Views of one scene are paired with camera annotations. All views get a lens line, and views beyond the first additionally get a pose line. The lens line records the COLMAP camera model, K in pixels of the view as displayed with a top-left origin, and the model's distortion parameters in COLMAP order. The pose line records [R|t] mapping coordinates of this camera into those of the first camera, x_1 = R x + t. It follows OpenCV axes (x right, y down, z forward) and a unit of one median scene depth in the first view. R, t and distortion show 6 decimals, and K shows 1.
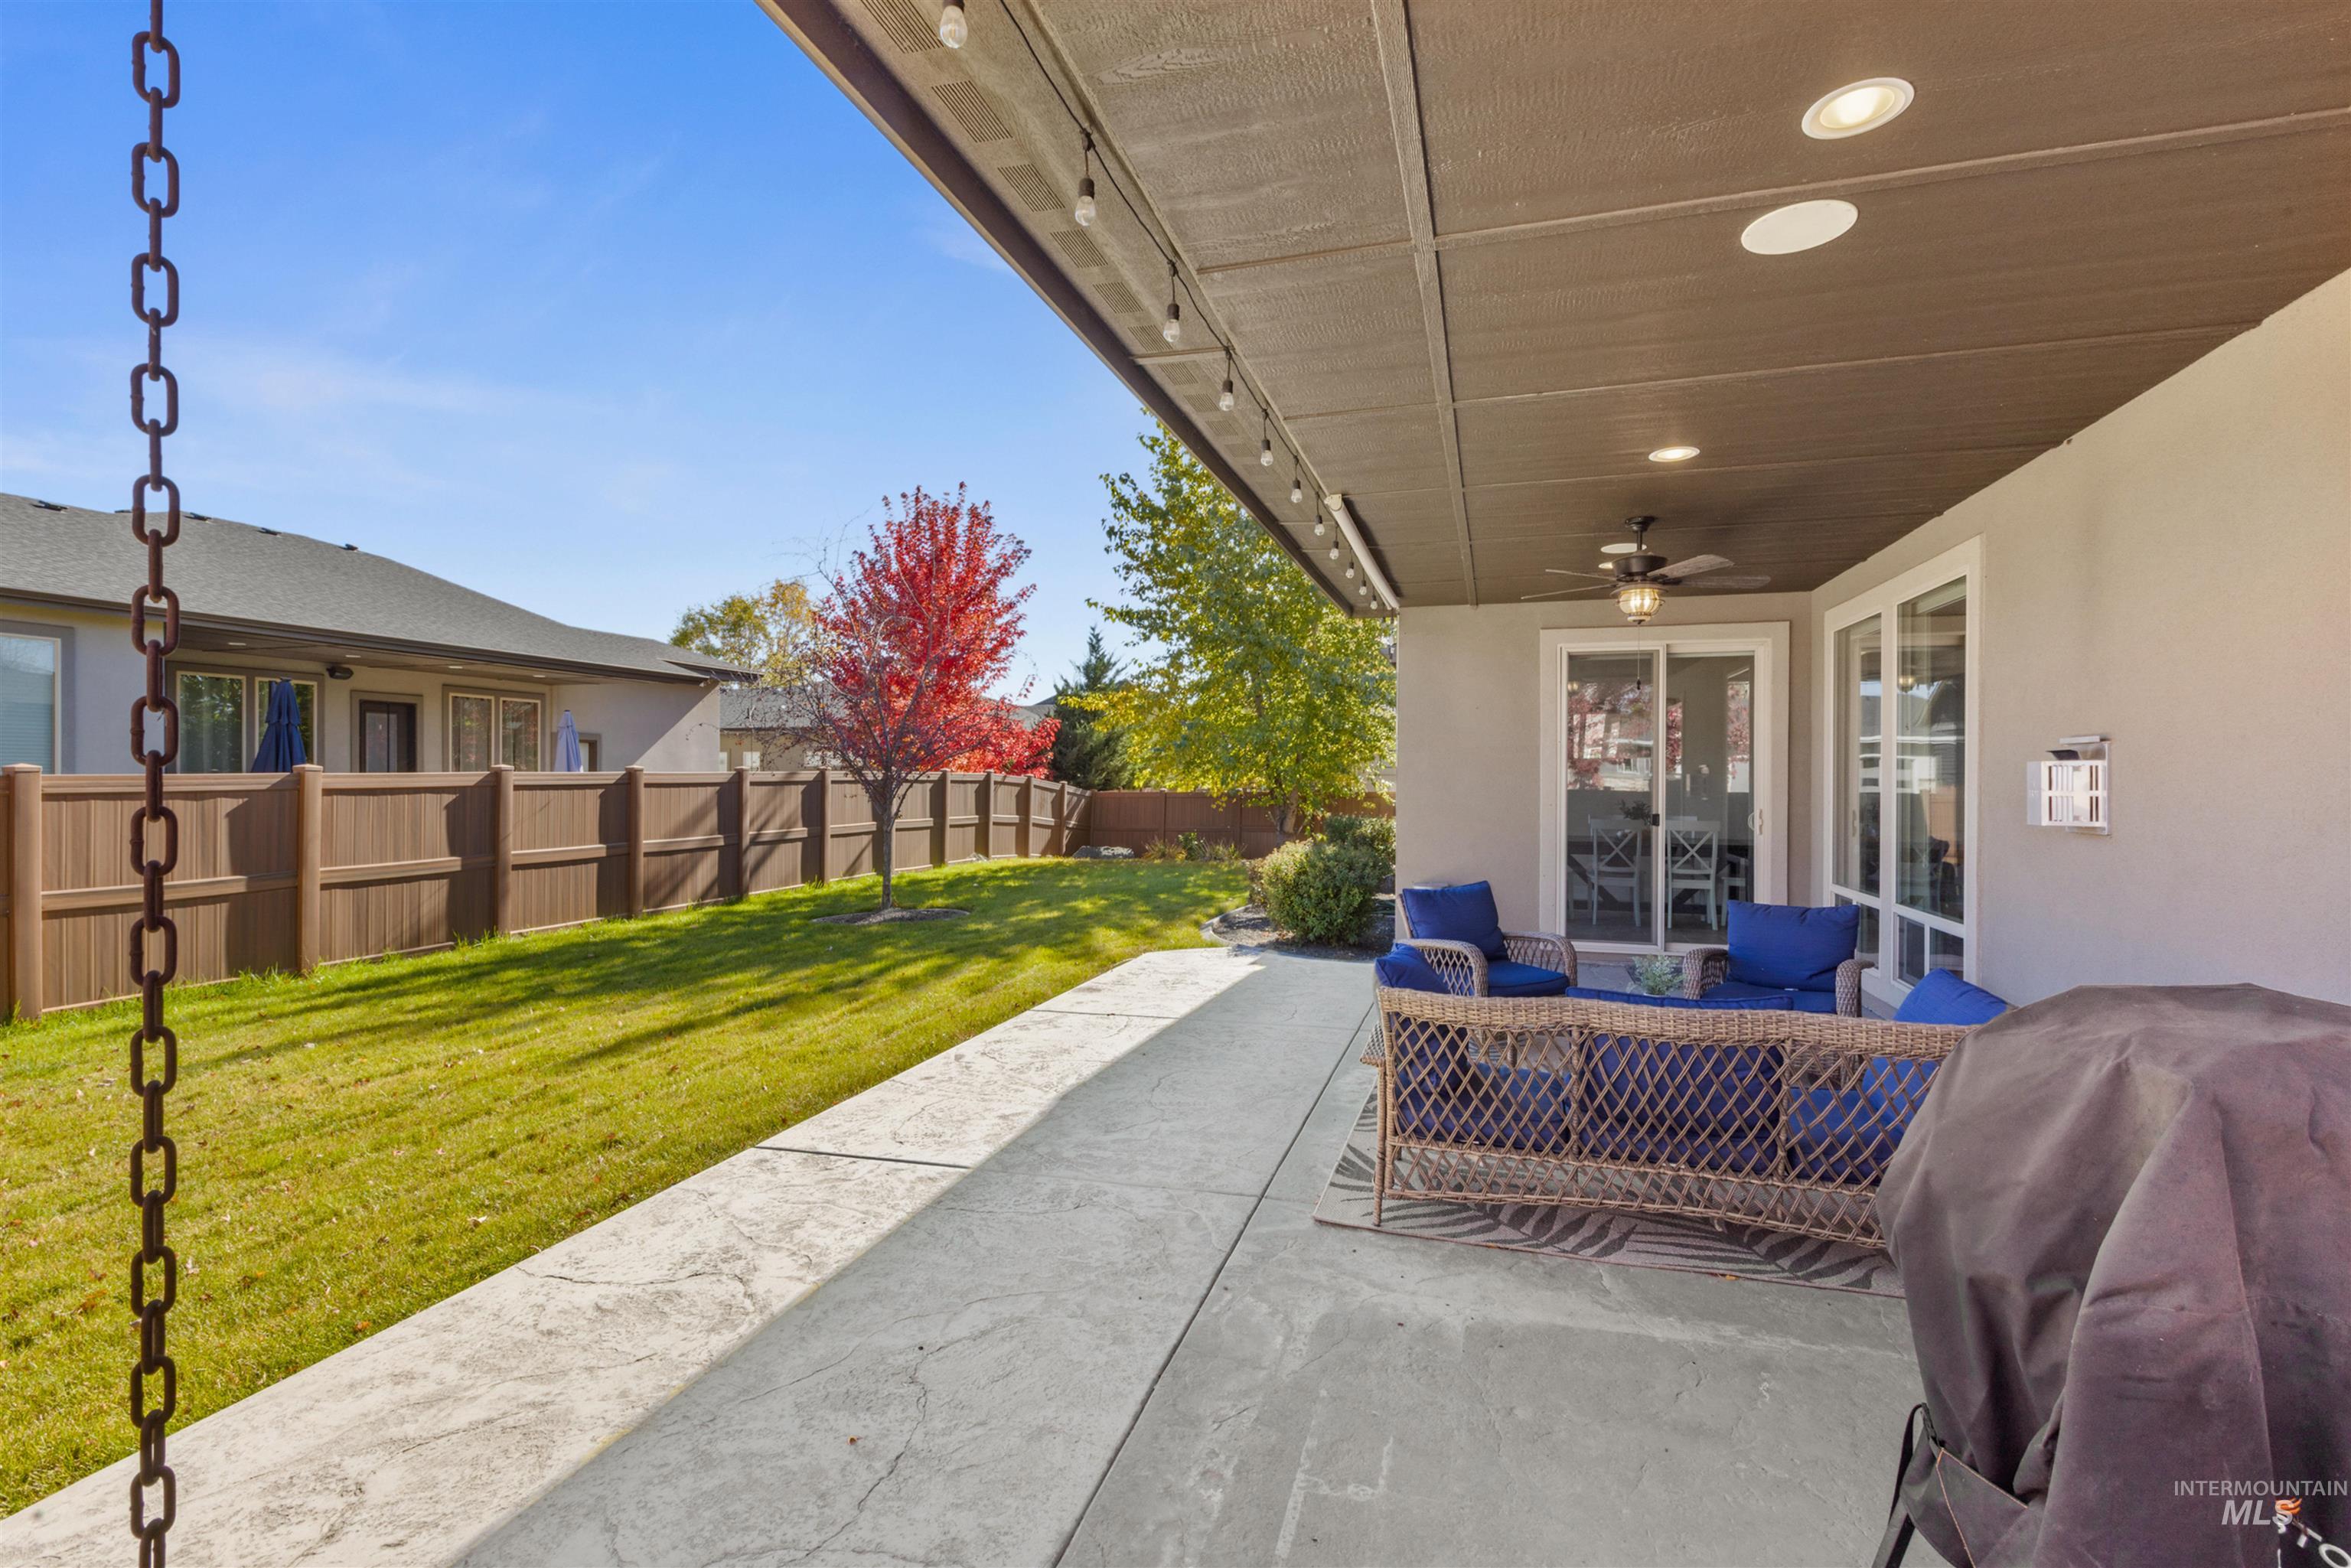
lens RADIAL K [[1046.1, 0, 1186.2], [0, 1046.1, 779.6], [0, 0, 1]] dist [0.003952, 0.000145]
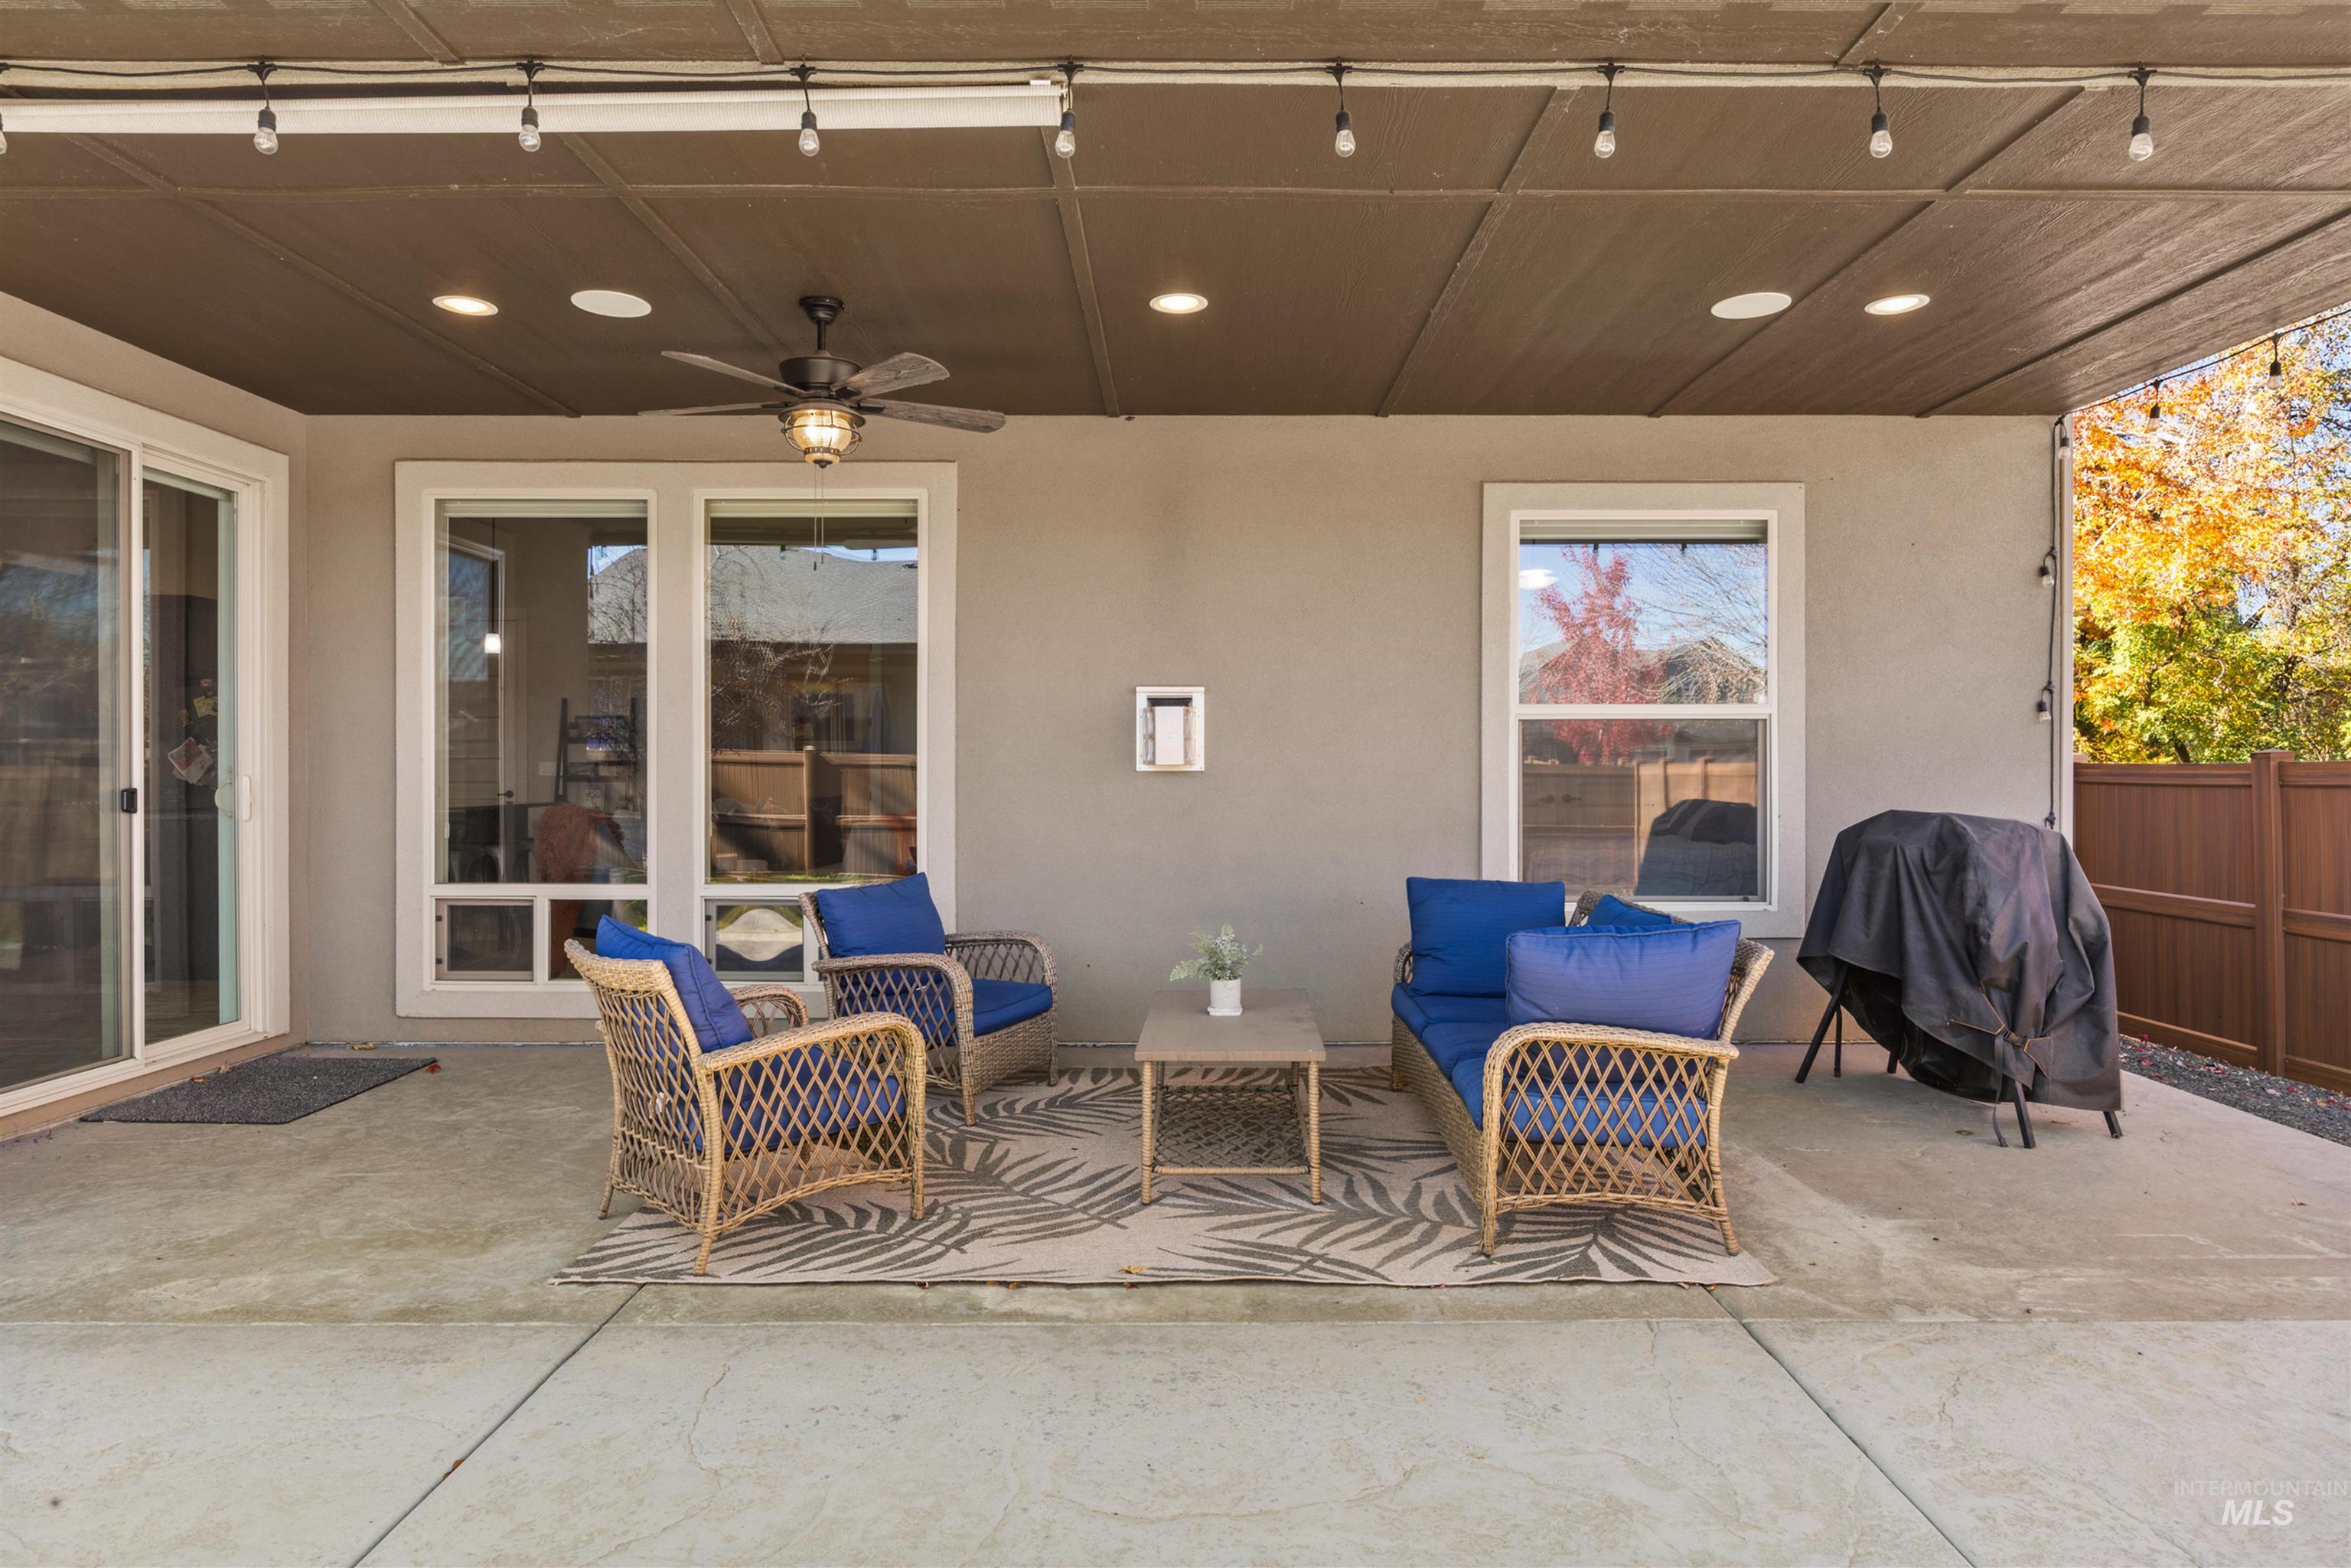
lens RADIAL K [[1373.7, 0, 1175.5], [0, 1373.7, 784.0], [0, 0, 1]] dist [-0.003849, 0.000172]
pose [[-0.277684, -0.009480, 0.960626, -0.837608], [-0.001618, 0.999955, 0.009401, 0.068265], [-0.960671, 0.001057, -0.277687, 2.020559]]
